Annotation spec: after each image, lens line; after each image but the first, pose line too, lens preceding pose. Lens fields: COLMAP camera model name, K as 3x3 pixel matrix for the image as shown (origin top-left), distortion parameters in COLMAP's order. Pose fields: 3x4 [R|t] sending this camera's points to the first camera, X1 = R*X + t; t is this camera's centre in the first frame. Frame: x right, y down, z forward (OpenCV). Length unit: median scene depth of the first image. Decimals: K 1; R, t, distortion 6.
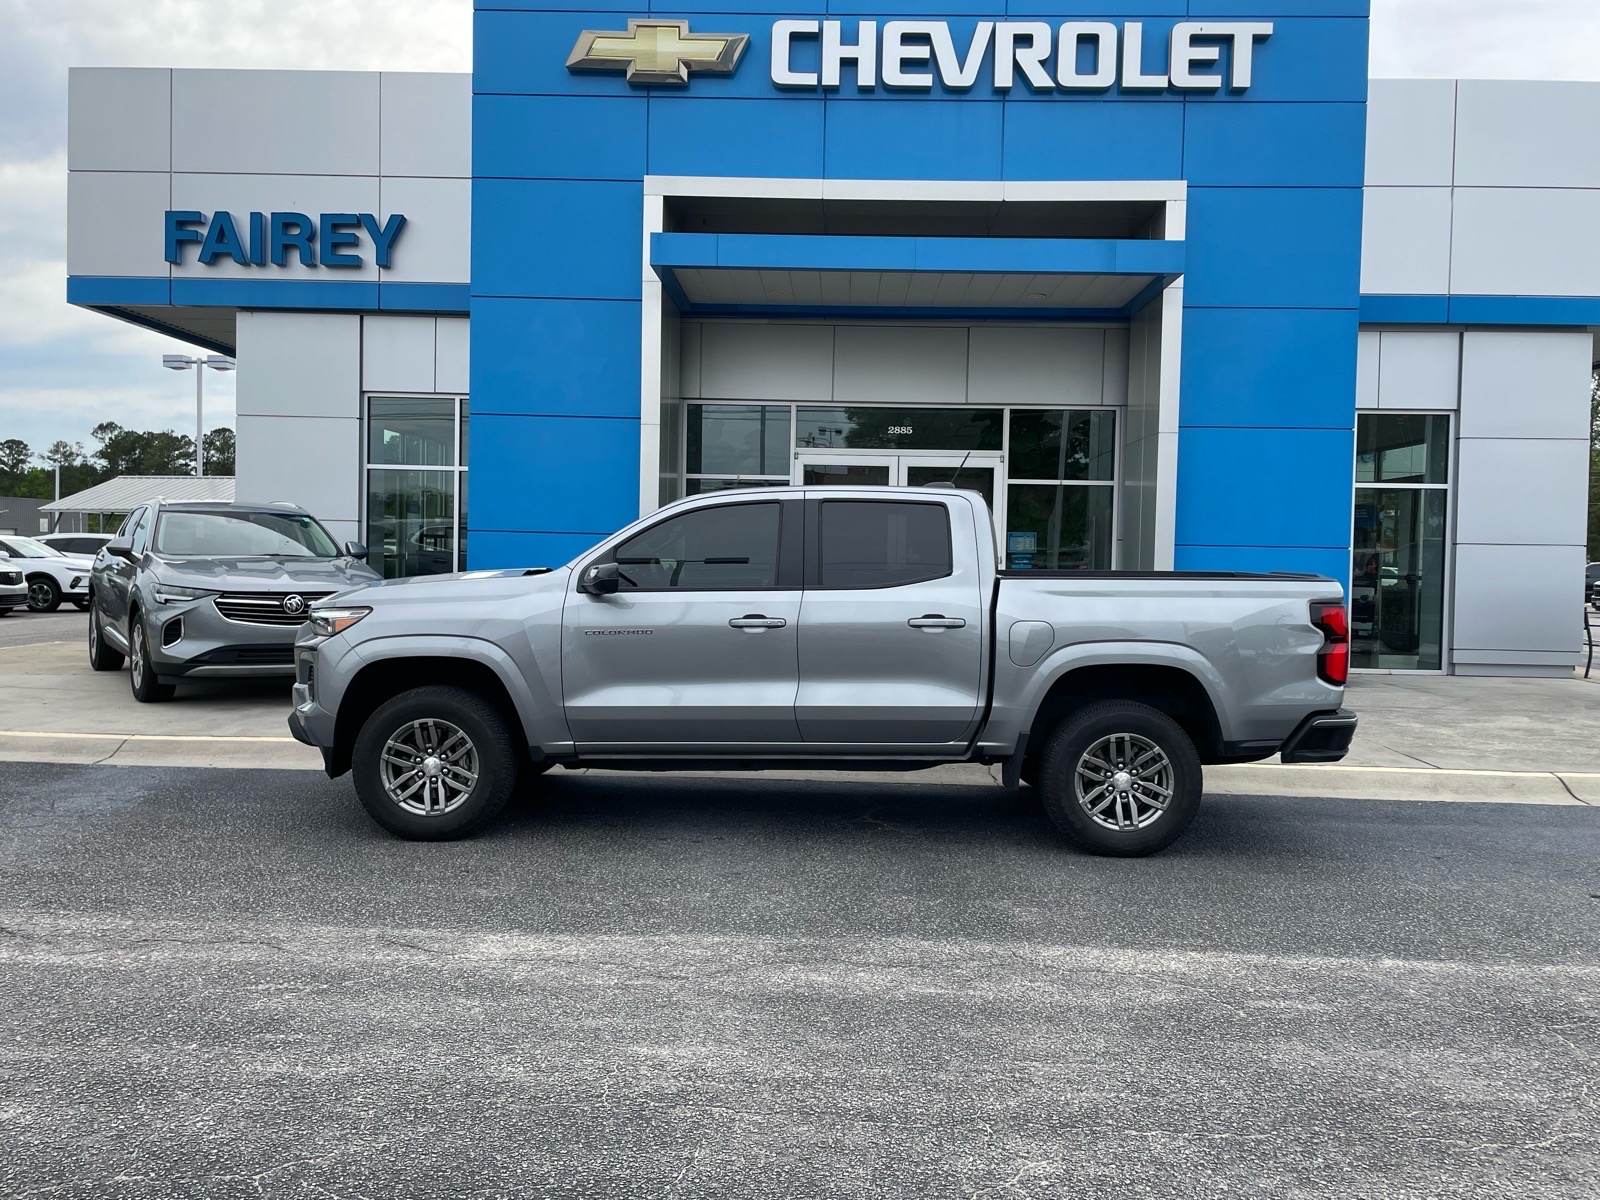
lens RADIAL K [[1303.4, 0, 800.0], [0, 1303.4, 600.0], [0, 0, 1]] dist [0.093295, -0.139420]
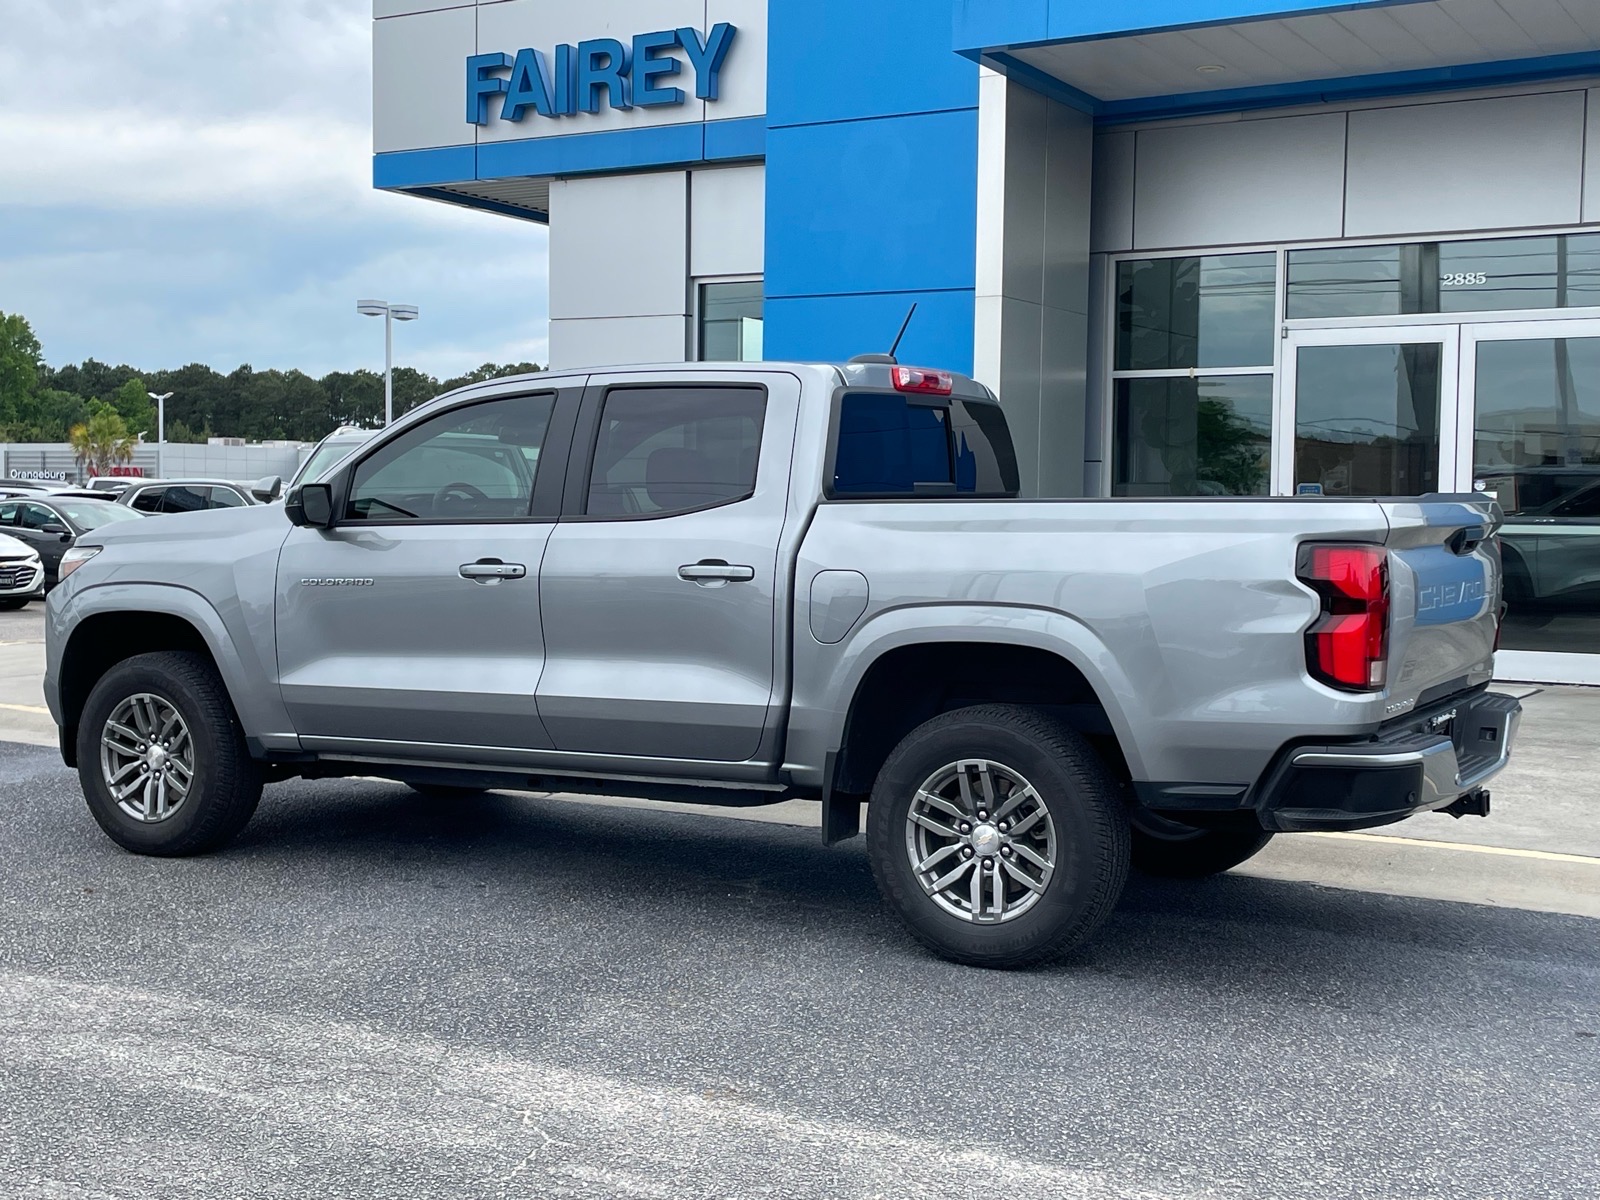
lens RADIAL K [[2006.7, 0, 800.0], [0, 2006.7, 600.0], [0, 0, 1]] dist [0.094581, -0.043075]
pose [[0.875147, 0.013792, -0.483660, 0.609861], [-0.012042, 0.999905, 0.006726, 0.023805], [0.483707, -0.000062, 0.875230, 0.159208]]
